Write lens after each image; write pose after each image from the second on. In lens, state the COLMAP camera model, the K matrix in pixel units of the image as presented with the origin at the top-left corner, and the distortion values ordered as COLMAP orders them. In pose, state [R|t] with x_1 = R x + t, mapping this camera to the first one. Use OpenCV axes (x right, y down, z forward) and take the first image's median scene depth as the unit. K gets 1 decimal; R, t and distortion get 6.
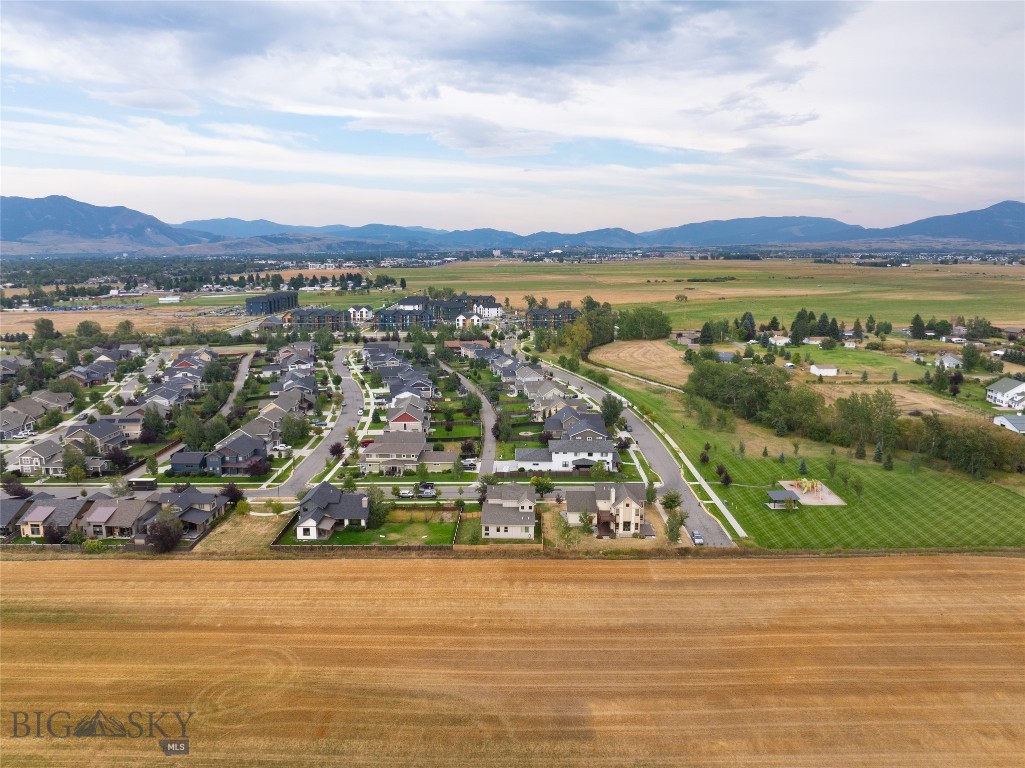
lens RADIAL K [[719.4, 0, 508.7], [0, 719.4, 386.7], [0, 0, 1]] dist [-0.039692, 0.003036]
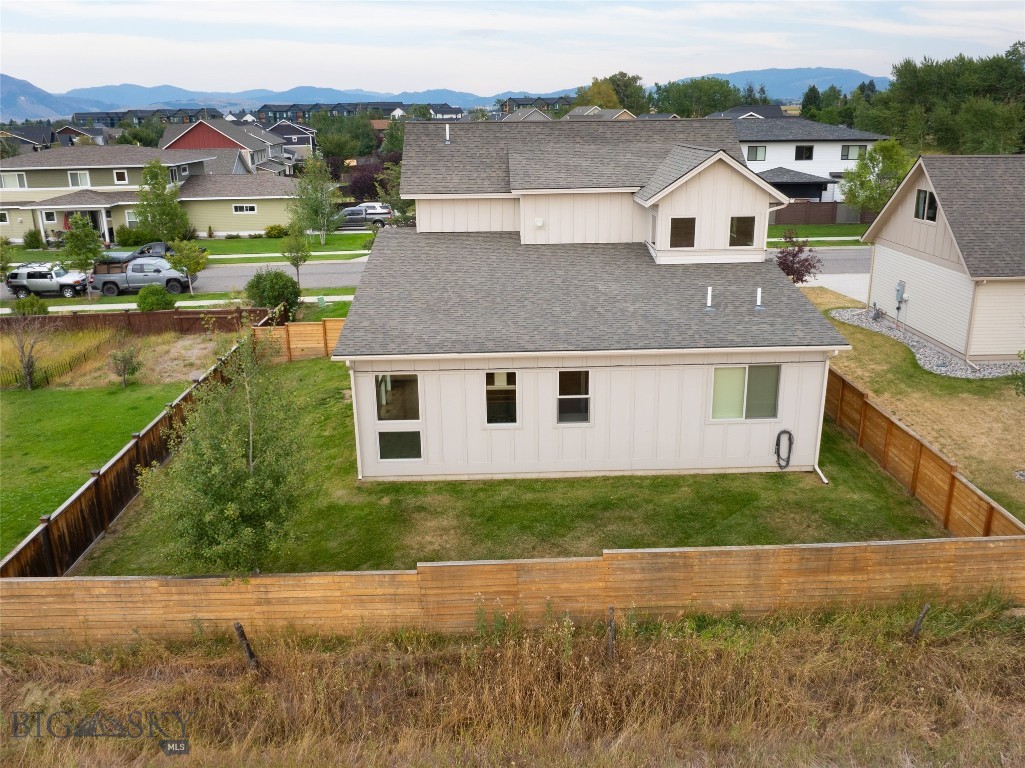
lens RADIAL K [[856.5, 0, 513.2], [0, 856.5, 381.5], [0, 0, 1]] dist [-0.041421, 0.002087]
pose [[0.998700, -0.031722, 0.039888, -0.017945], [0.026651, 0.992196, 0.121803, 0.179078], [-0.043441, -0.120582, 0.991752, 0.865629]]
